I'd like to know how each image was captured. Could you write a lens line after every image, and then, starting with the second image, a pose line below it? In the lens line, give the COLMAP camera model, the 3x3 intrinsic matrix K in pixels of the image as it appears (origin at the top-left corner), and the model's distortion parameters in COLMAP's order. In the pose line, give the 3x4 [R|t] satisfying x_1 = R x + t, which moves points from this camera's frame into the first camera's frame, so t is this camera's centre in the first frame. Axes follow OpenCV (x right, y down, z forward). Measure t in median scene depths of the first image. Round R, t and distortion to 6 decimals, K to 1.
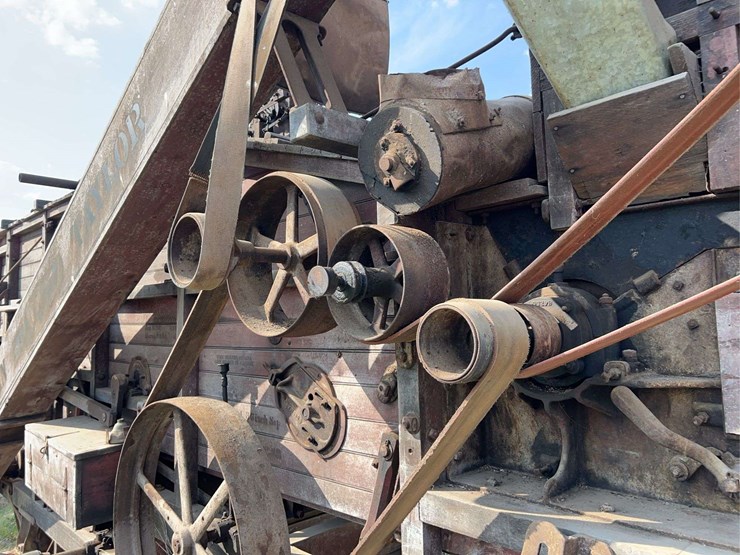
lens RADIAL K [[563.3, 0, 370.4], [0, 563.3, 275.3], [0, 0, 1]] dist [0.050436, -0.058101]
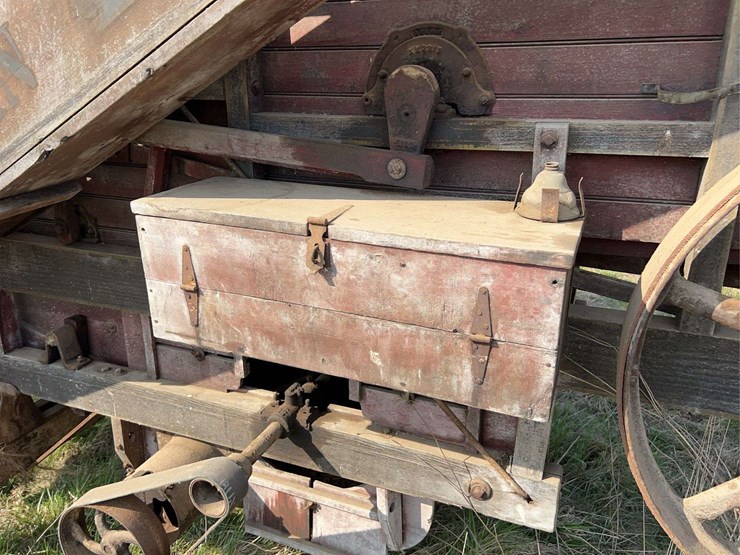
lens RADIAL K [[563.3, 0, 381.6], [0, 563.3, 268.3], [0, 0, 1]] dist [0.050436, -0.058101]
pose [[0.907487, -0.117302, 0.403370, -0.958335], [-0.043636, 0.928705, 0.368243, 0.237741], [-0.417807, -0.351778, 0.837669, 0.909516]]
